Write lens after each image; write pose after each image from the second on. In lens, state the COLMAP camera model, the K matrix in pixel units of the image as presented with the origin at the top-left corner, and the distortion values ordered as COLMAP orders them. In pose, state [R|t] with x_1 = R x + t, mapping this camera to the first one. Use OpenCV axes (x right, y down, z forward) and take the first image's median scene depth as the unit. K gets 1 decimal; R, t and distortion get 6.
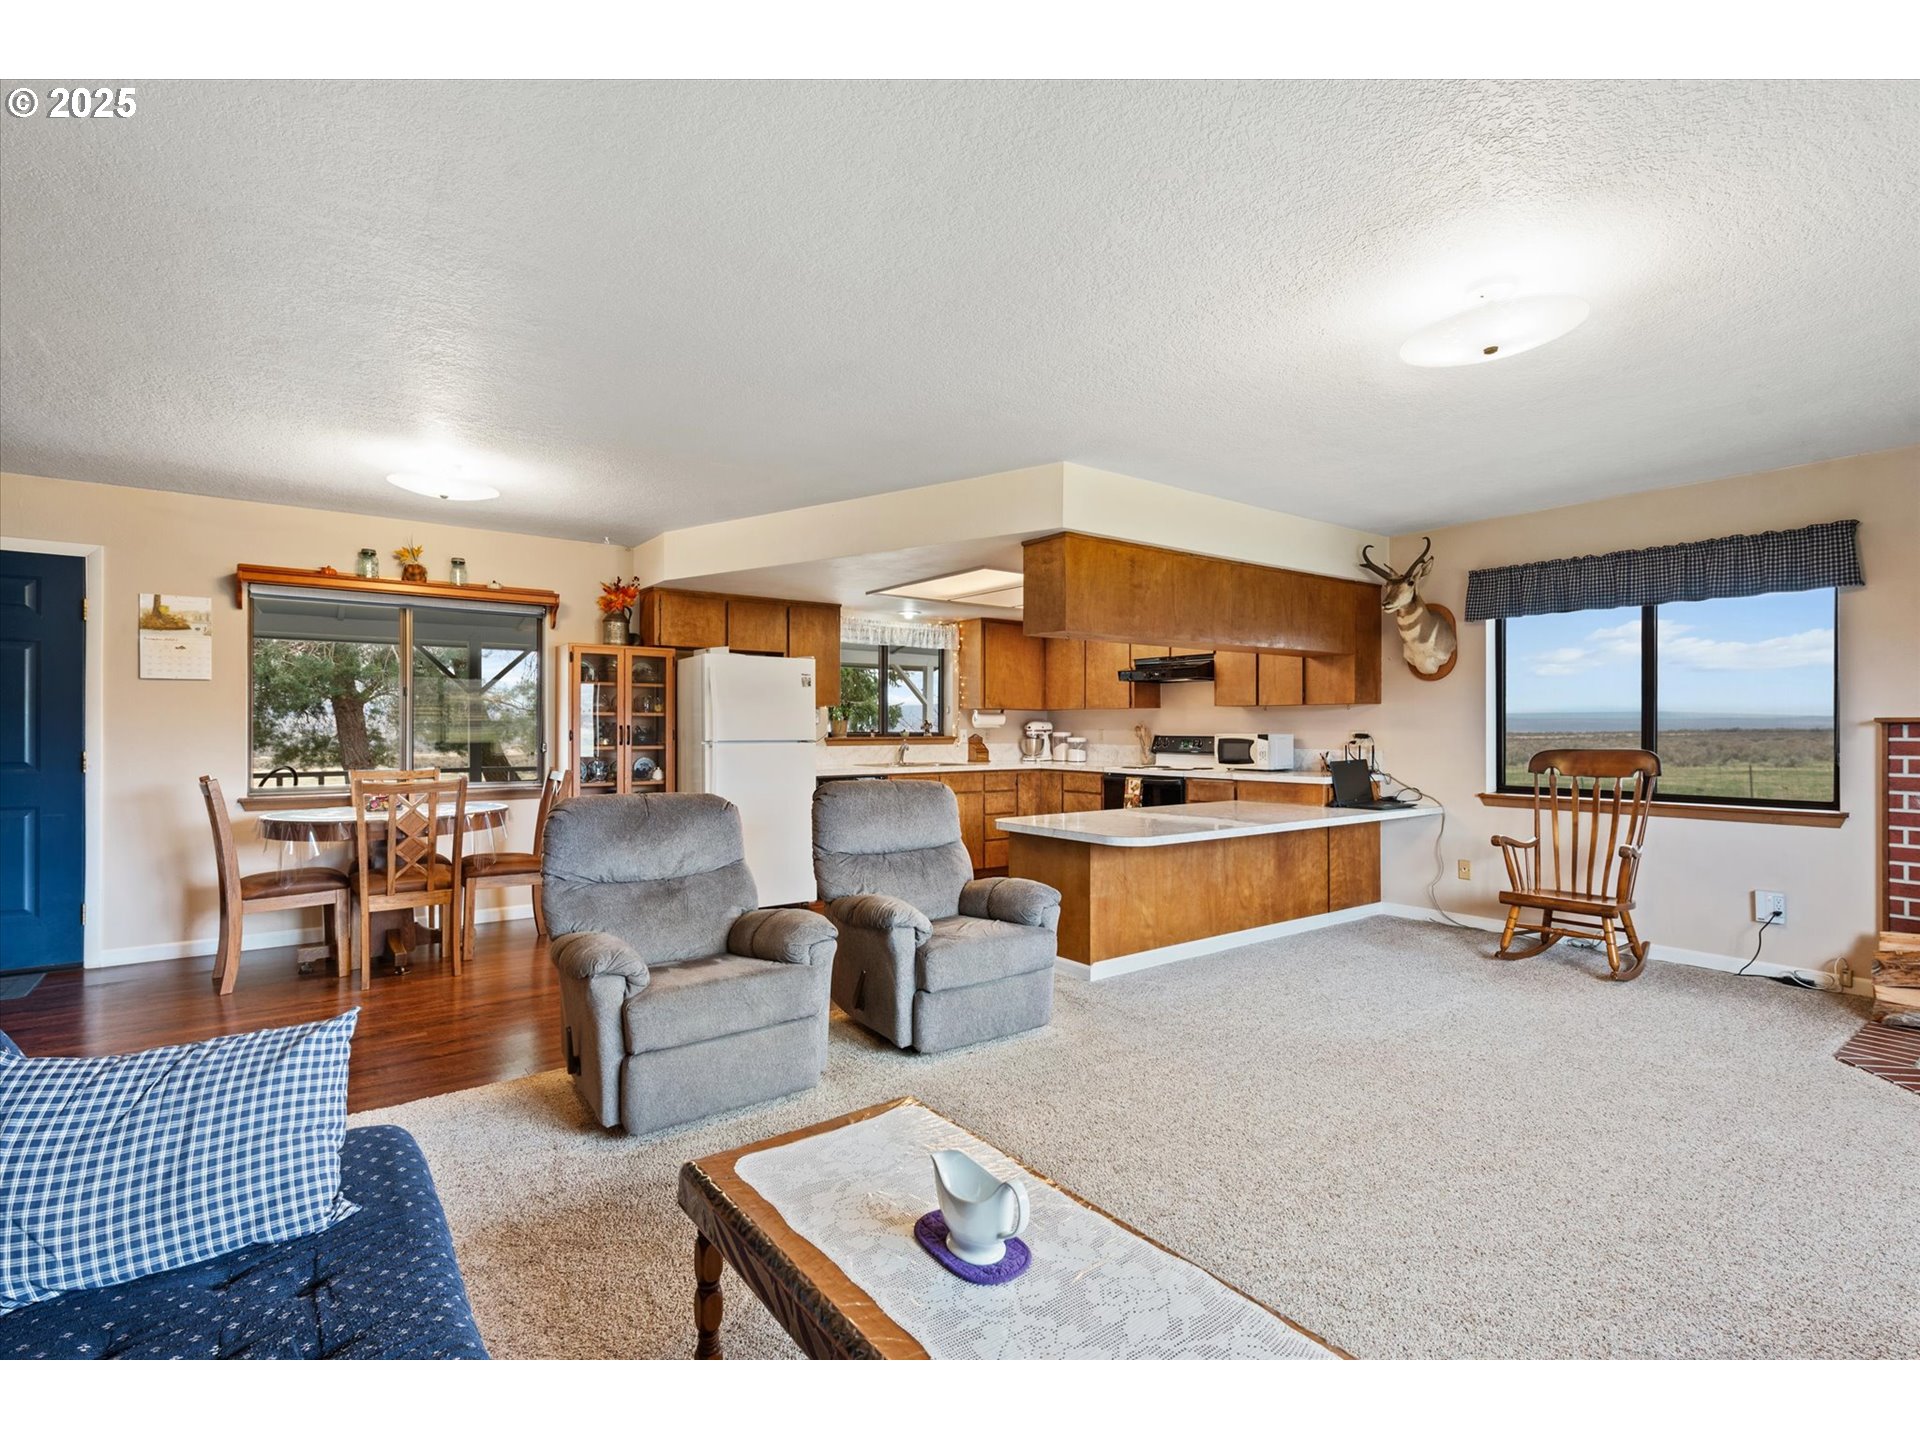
lens RADIAL K [[894.8, 0, 969.8], [0, 894.8, 723.5], [0, 0, 1]] dist [0.002216, 0.000251]
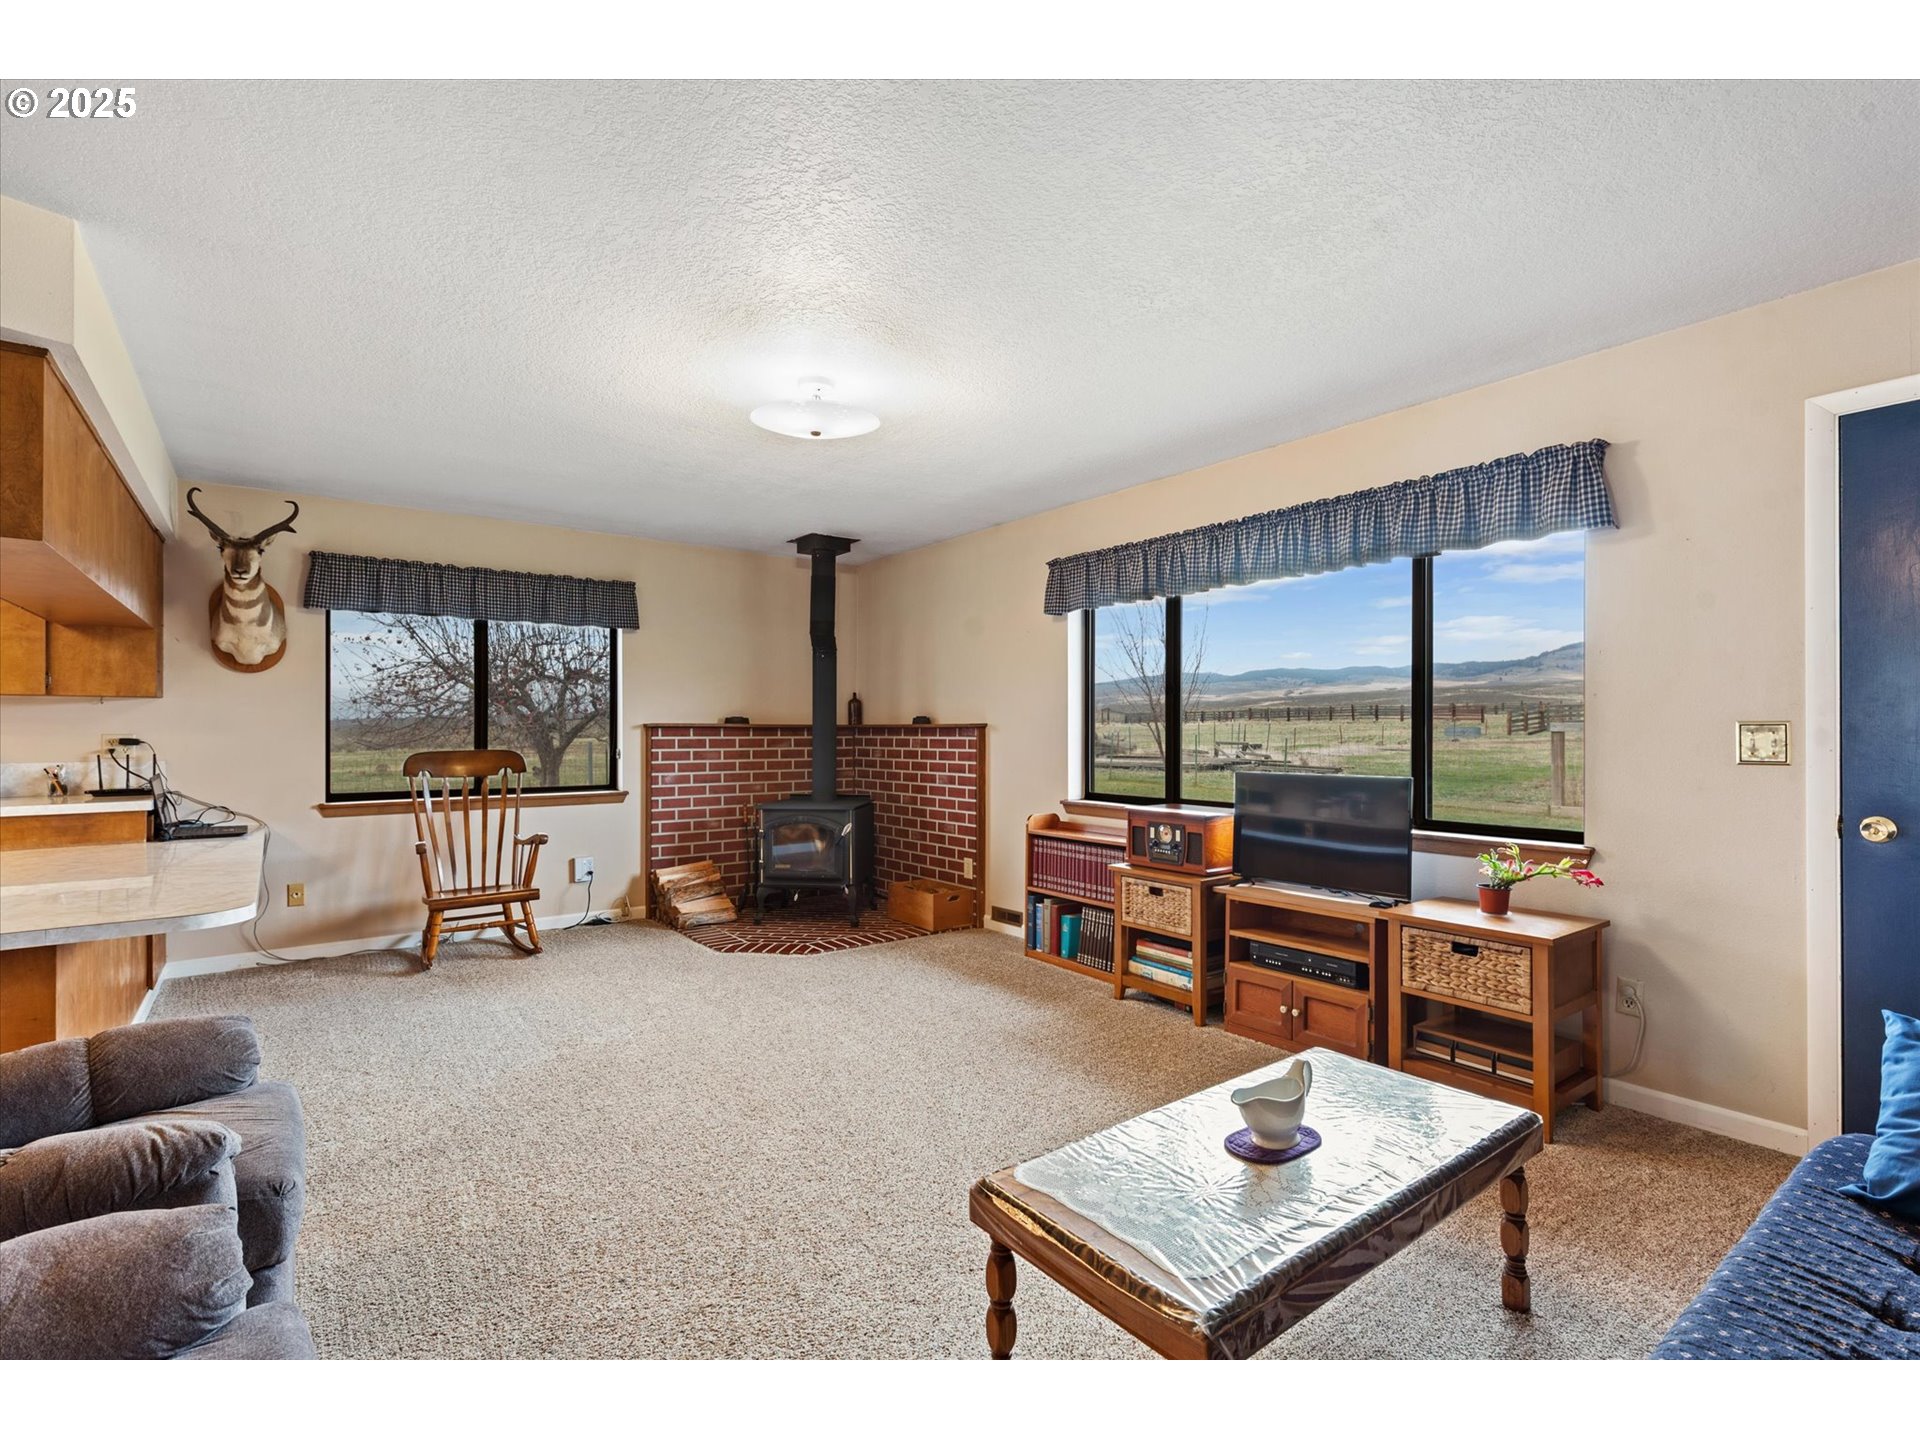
lens RADIAL K [[894.8, 0, 970.7], [0, 894.8, 727.7], [0, 0, 1]] dist [0.002216, 0.000251]
pose [[-0.011760, 0.001665, 0.999929, -0.362565], [-0.004671, 0.999988, -0.001720, 0.000678], [-0.999920, -0.004691, -0.011752, 0.413680]]
